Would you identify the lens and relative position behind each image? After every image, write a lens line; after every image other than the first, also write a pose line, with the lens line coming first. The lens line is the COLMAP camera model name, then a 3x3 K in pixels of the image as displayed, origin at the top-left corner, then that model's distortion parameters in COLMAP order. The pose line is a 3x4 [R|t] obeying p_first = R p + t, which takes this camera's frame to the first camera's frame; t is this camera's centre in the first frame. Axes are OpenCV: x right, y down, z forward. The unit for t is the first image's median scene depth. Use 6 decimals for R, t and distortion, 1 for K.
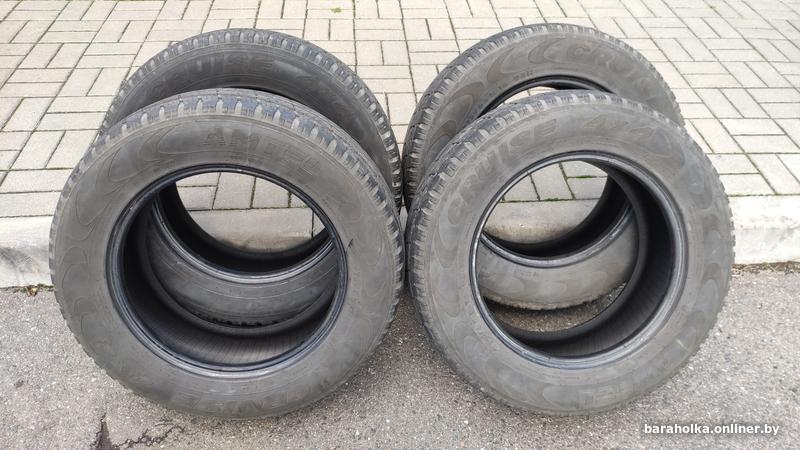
lens RADIAL K [[613.1, 0, 400.0], [0, 613.1, 225.0], [0, 0, 1]] dist [0.039639, -0.076438]
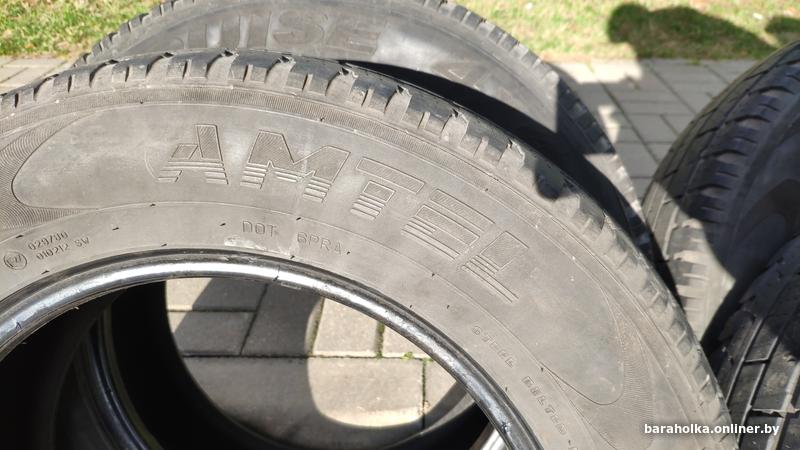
lens RADIAL K [[613.1, 0, 400.0], [0, 613.1, 225.0], [0, 0, 1]] dist [0.039639, -0.076438]
pose [[0.992149, 0.029747, -0.121471, -0.107361], [-0.054470, 0.977115, -0.205617, -0.034812], [0.112575, 0.210619, 0.971065, 0.484063]]
